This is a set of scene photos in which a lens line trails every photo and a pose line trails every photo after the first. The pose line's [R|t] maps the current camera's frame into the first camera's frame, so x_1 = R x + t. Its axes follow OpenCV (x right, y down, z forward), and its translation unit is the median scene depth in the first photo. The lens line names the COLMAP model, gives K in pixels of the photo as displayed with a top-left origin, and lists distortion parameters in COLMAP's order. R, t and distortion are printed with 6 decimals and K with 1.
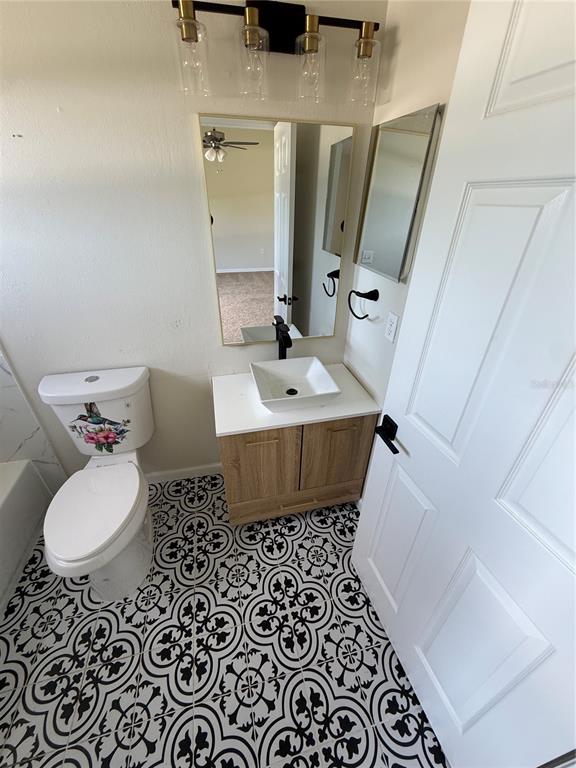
lens RADIAL K [[309.1, 0, 287.7], [0, 309.1, 384.9], [0, 0, 1]] dist [0.001152, -0.000018]
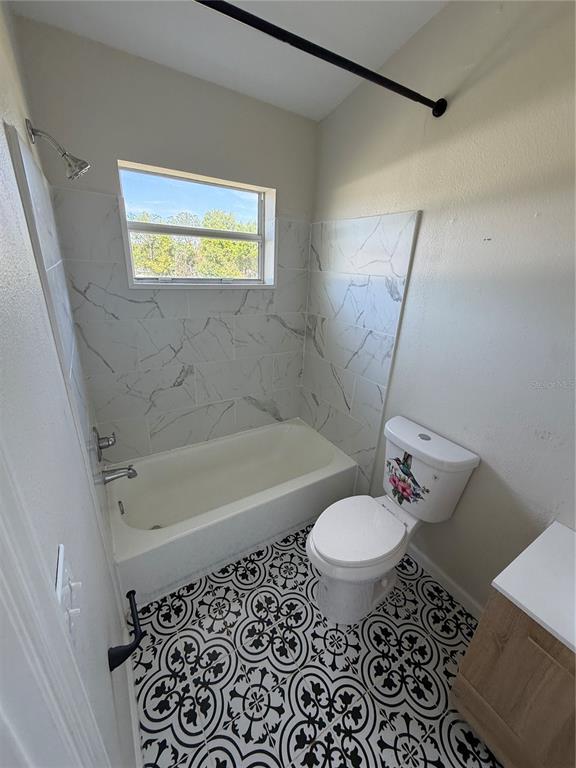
lens RADIAL K [[309.1, 0, 288.9], [0, 309.1, 383.1], [0, 0, 1]] dist [0.001152, -0.000018]
pose [[0.301979, 0.343489, -0.889283, 0.108501], [-0.530358, 0.835679, 0.142688, -0.076025], [0.792167, 0.428550, 0.434530, 0.080738]]
